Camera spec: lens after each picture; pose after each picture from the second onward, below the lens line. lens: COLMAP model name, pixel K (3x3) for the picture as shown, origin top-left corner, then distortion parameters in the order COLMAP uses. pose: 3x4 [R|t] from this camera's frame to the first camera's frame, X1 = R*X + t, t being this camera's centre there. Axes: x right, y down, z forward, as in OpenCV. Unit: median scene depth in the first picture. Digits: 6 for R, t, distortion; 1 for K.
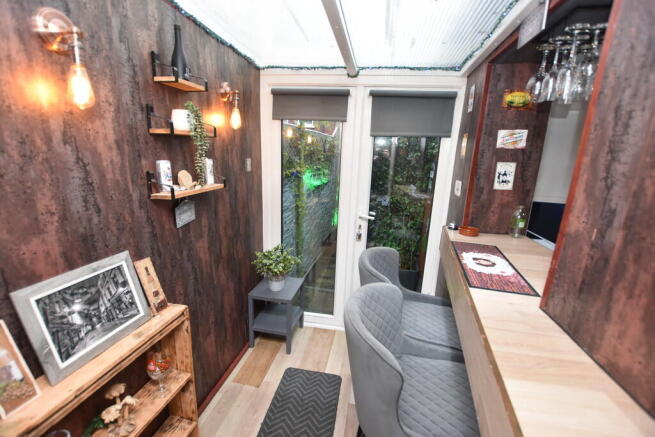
lens RADIAL K [[296.0, 0, 326.4], [0, 296.0, 219.0], [0, 0, 1]] dist [-0.019217, -0.000496]
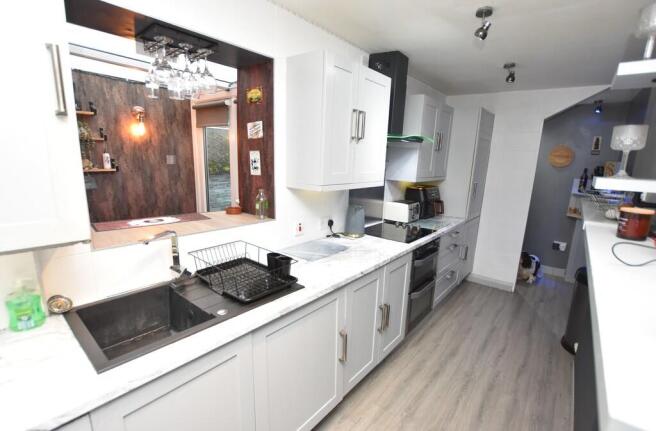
lens RADIAL K [[296.4, 0, 328.9], [0, 296.4, 215.0], [0, 0, 1]] dist [-0.019217, -0.000496]
pose [[0.873706, 0.078657, -0.480053, 1.840466], [-0.104116, 0.994210, -0.026591, 0.069581], [0.475182, 0.073214, 0.876836, 0.195487]]
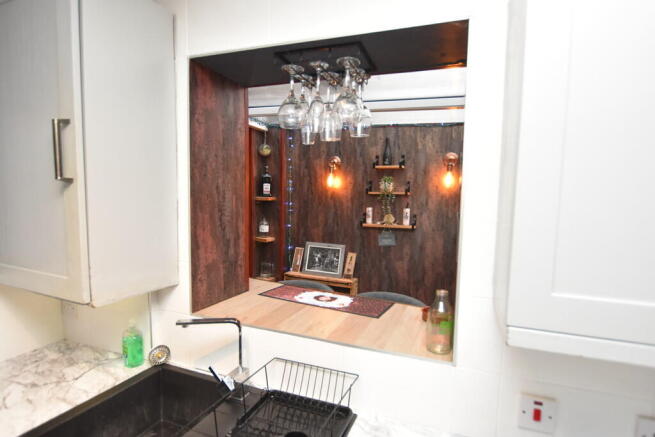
lens RADIAL K [[349.6, 0, 332.7], [0, 349.6, 219.2], [0, 0, 1]] dist [-0.005691, -0.000198]
pose [[-0.181009, 0.024657, -0.983172, 1.719801], [-0.250854, 0.965462, 0.070397, -0.217528], [0.950951, 0.259375, -0.168572, 1.138548]]
